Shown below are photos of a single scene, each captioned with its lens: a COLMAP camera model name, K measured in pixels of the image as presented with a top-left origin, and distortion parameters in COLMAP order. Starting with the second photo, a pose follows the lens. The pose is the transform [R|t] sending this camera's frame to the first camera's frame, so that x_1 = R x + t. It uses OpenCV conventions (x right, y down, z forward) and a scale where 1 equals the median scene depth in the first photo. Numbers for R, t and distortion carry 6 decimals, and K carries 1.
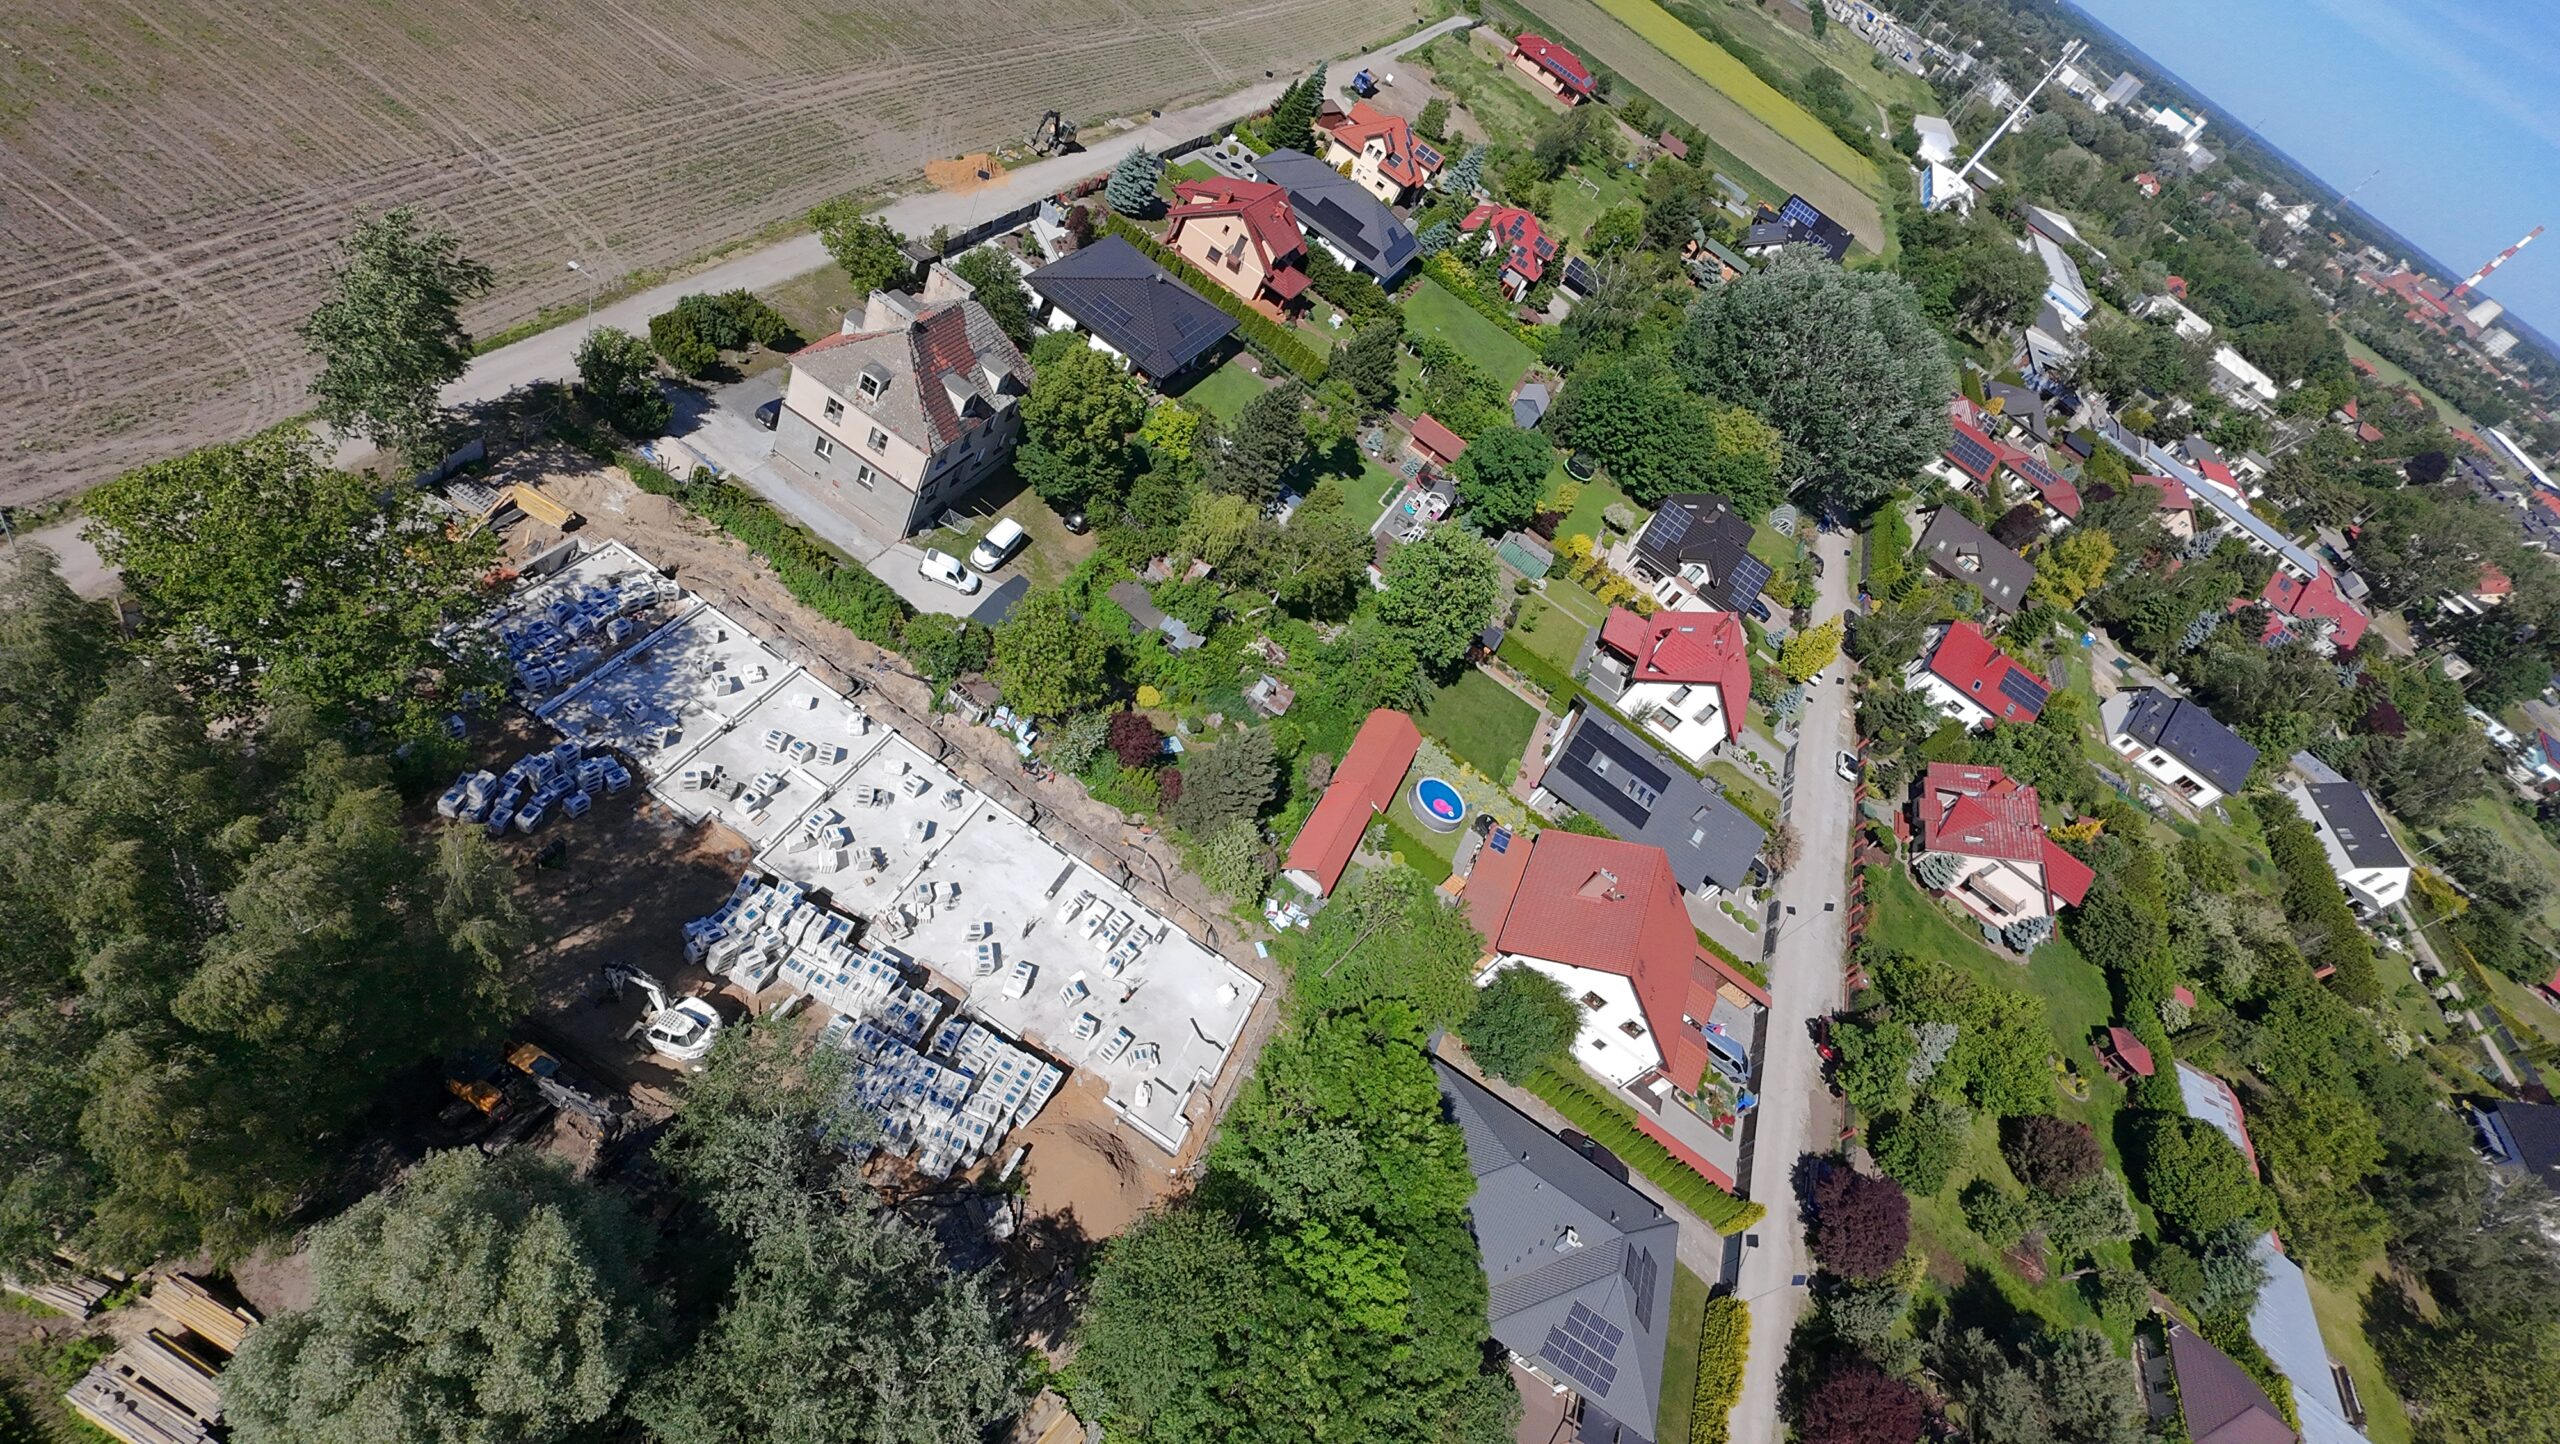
lens RADIAL K [[1206.3, 0, 1269.5], [0, 1206.3, 713.8], [0, 0, 1]] dist [0.000877, -0.000033]
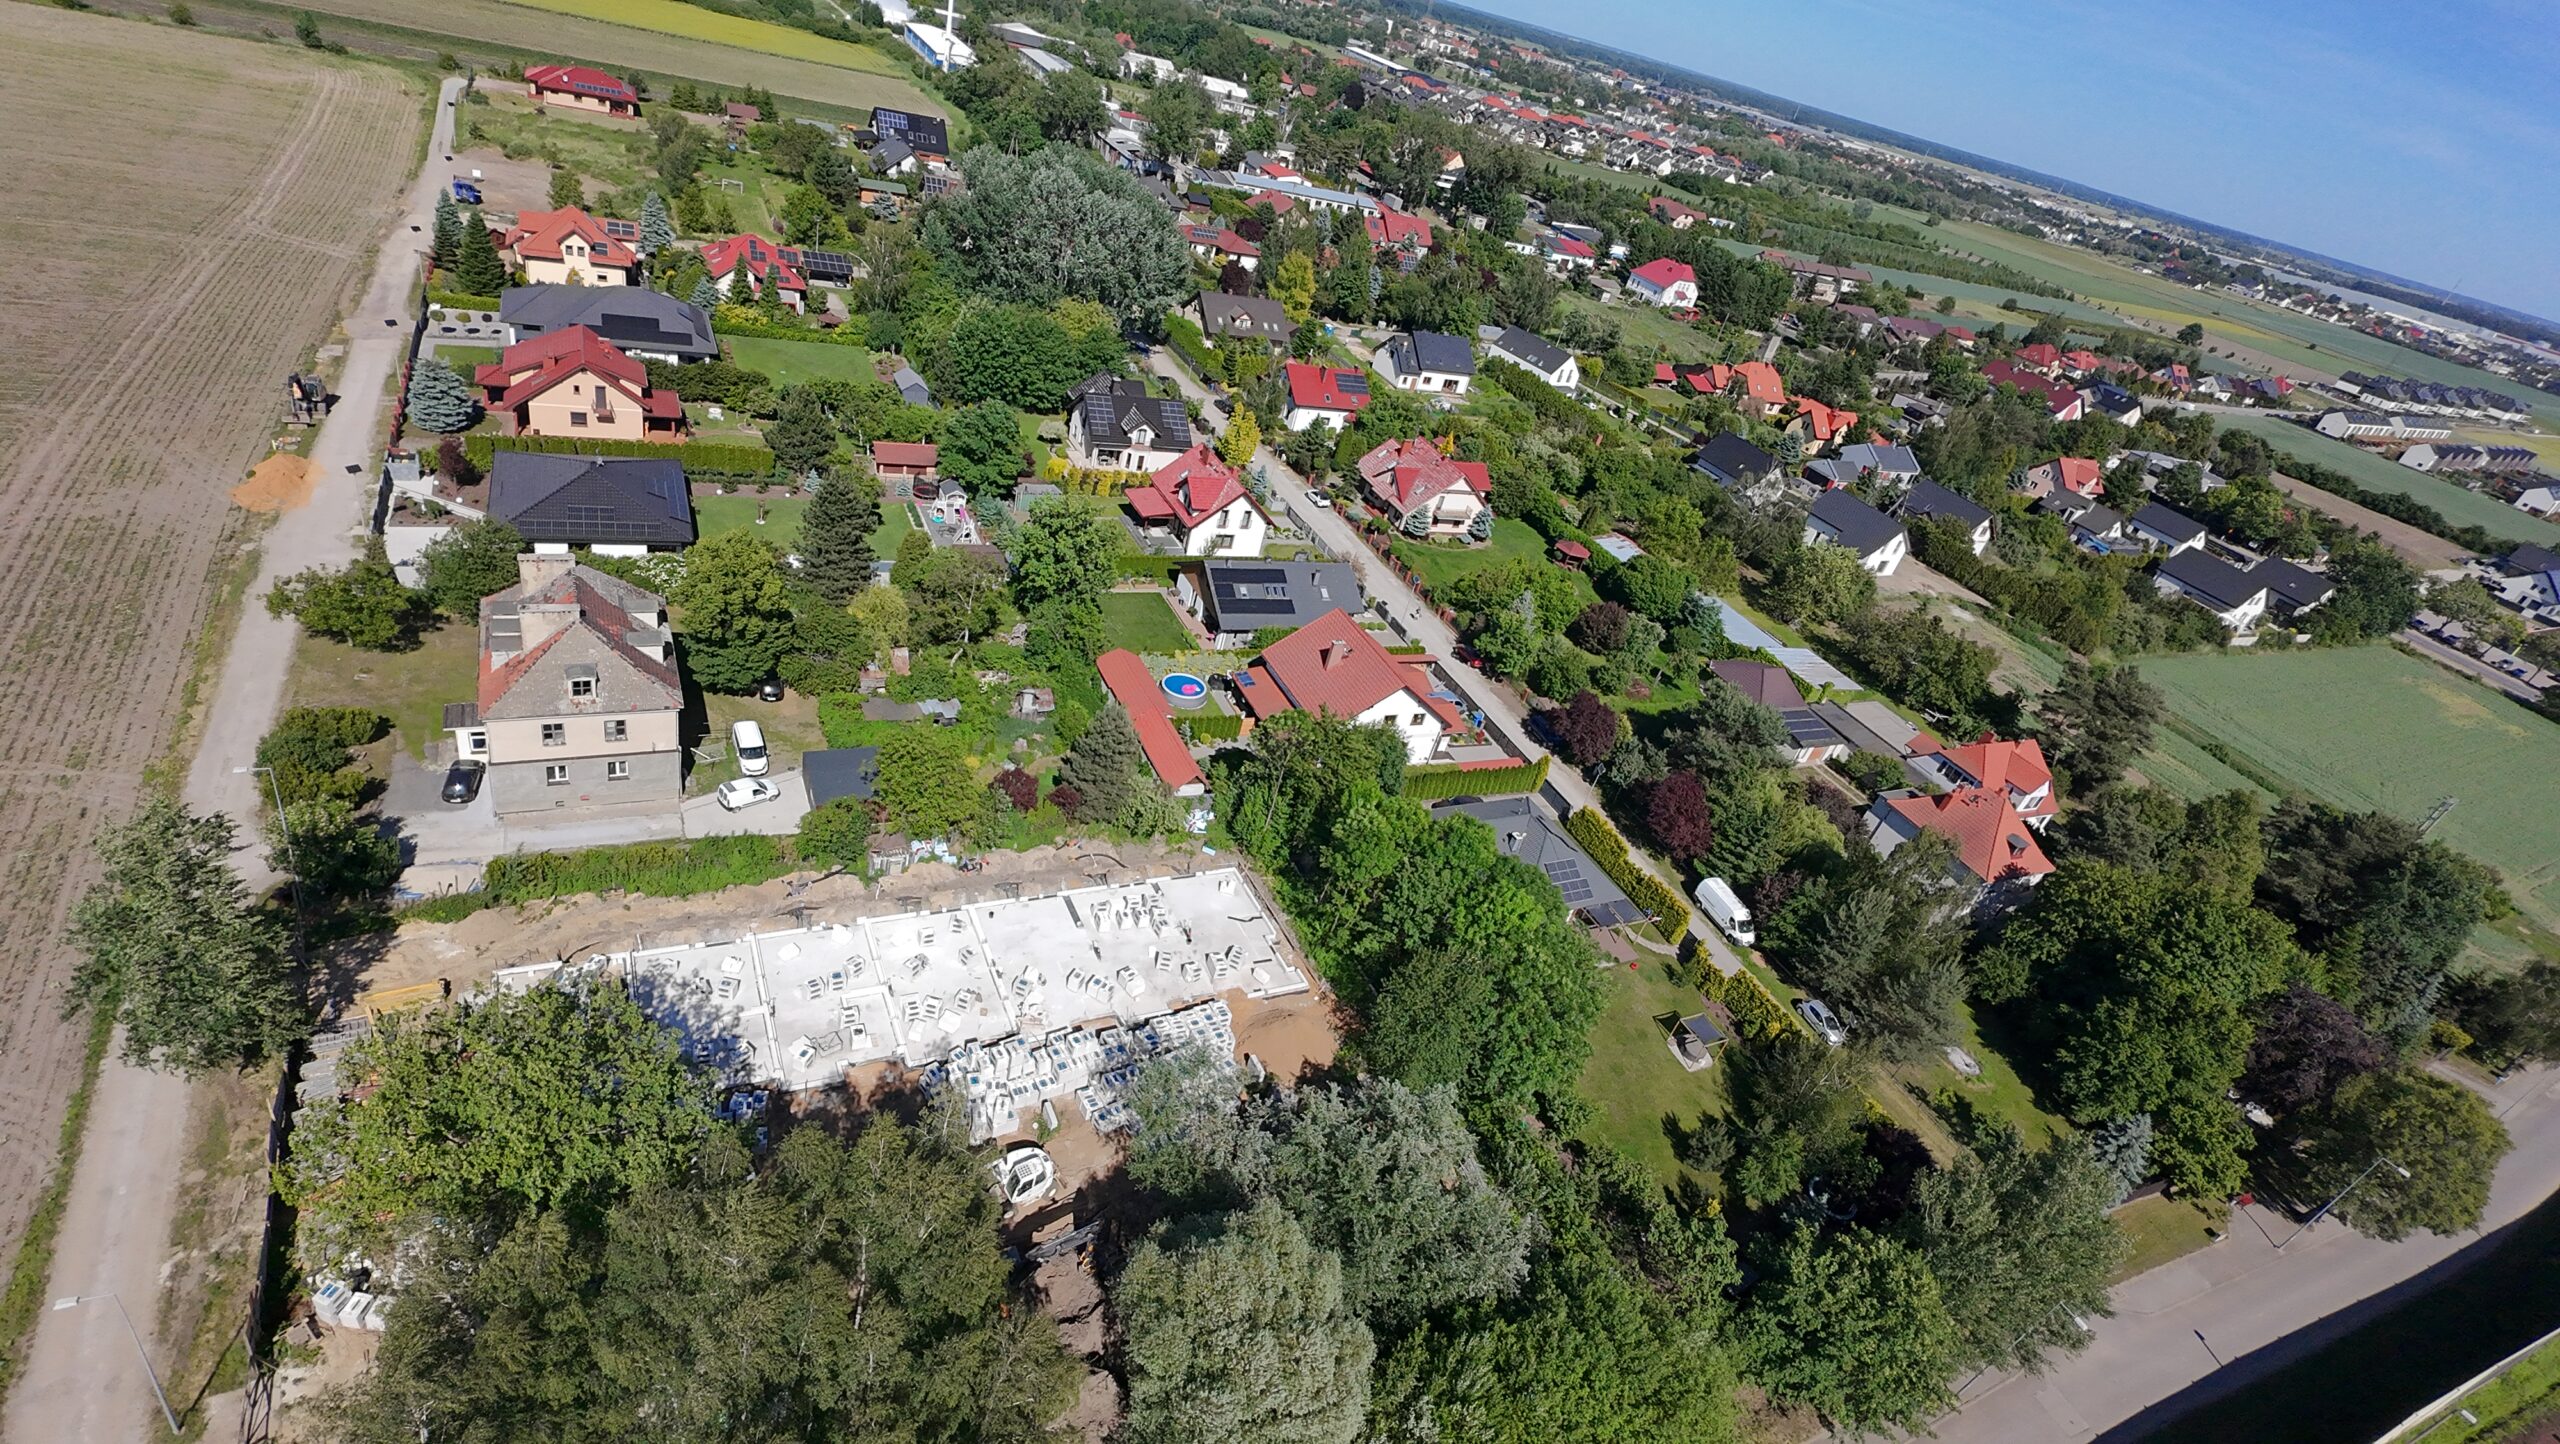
lens RADIAL K [[1206.3, 0, 1269.5], [0, 1206.3, 713.8], [0, 0, 1]] dist [0.000877, -0.000033]
pose [[0.659470, -0.615229, 0.431964, -0.293924], [0.583892, 0.781136, 0.221126, -0.107479], [-0.473466, 0.106395, 0.874363, -0.089247]]
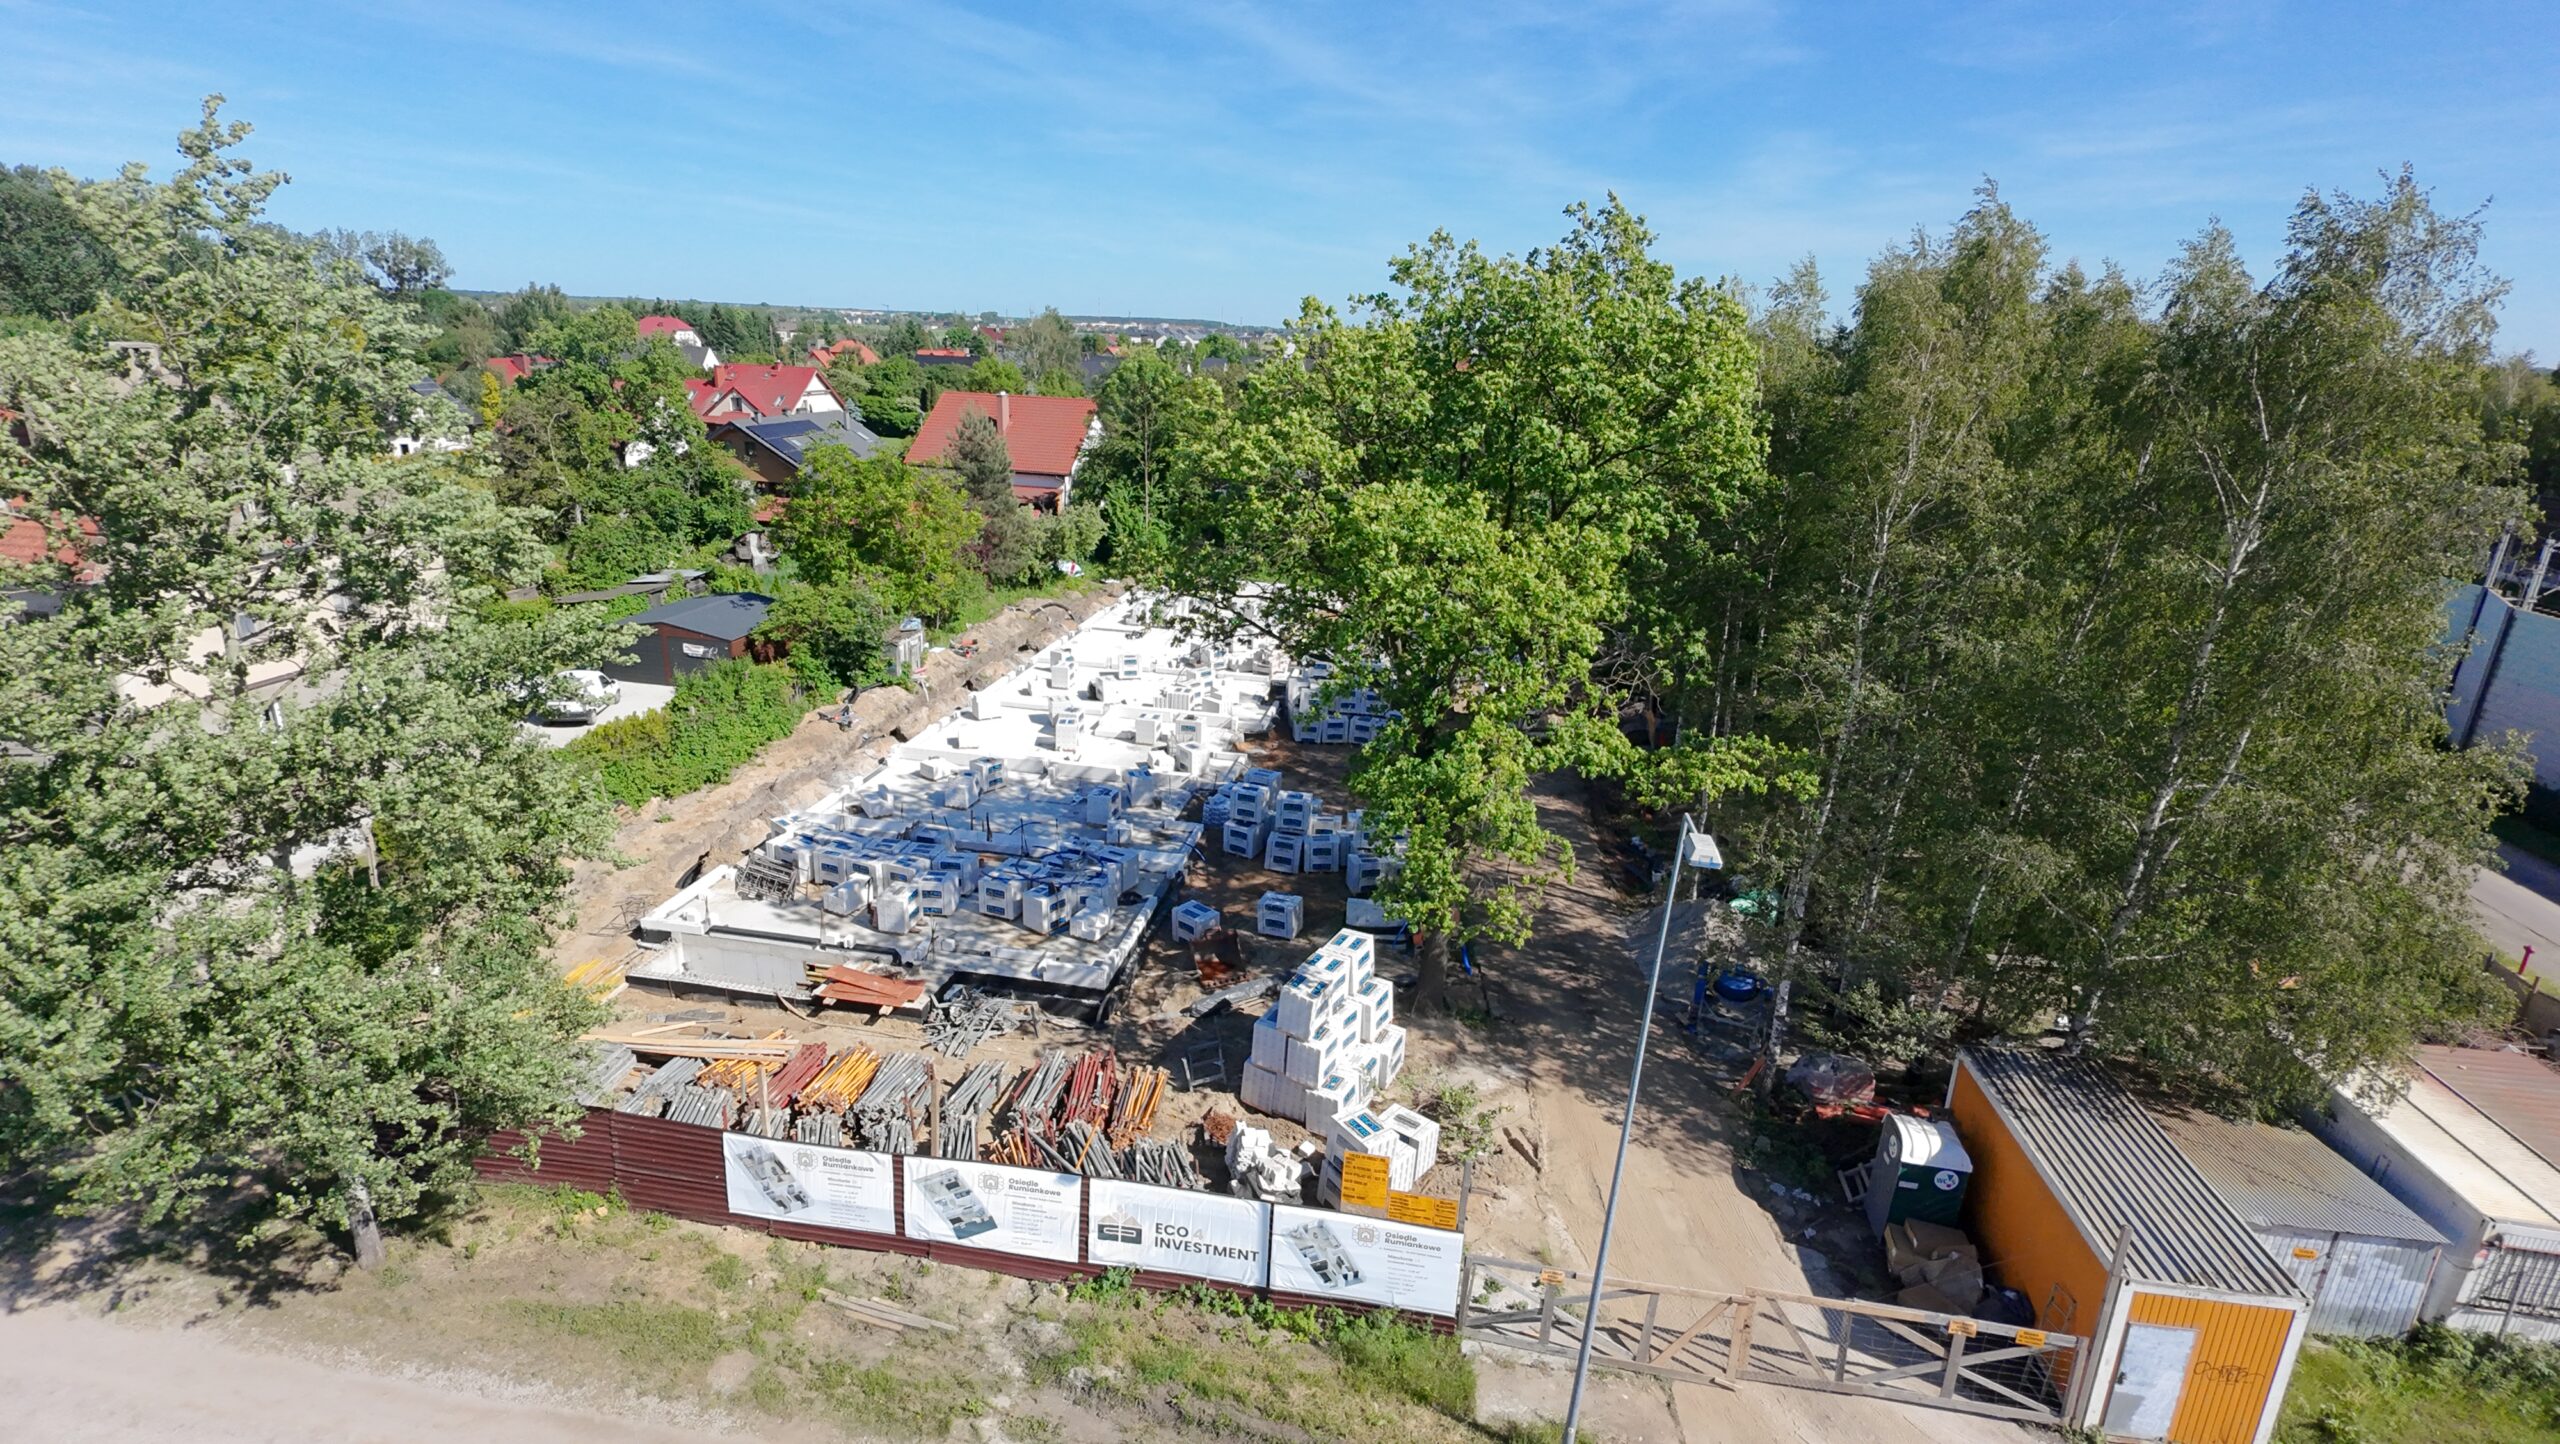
lens RADIAL K [[1201.1, 0, 1269.3], [0, 1201.1, 717.9], [0, 0, 1]] dist [0.000512, -0.000241]
pose [[-0.188545, -0.692779, 0.696066, -0.568572], [0.612410, 0.471145, 0.634805, -0.214705], [-0.767727, 0.545967, 0.335433, 0.444766]]
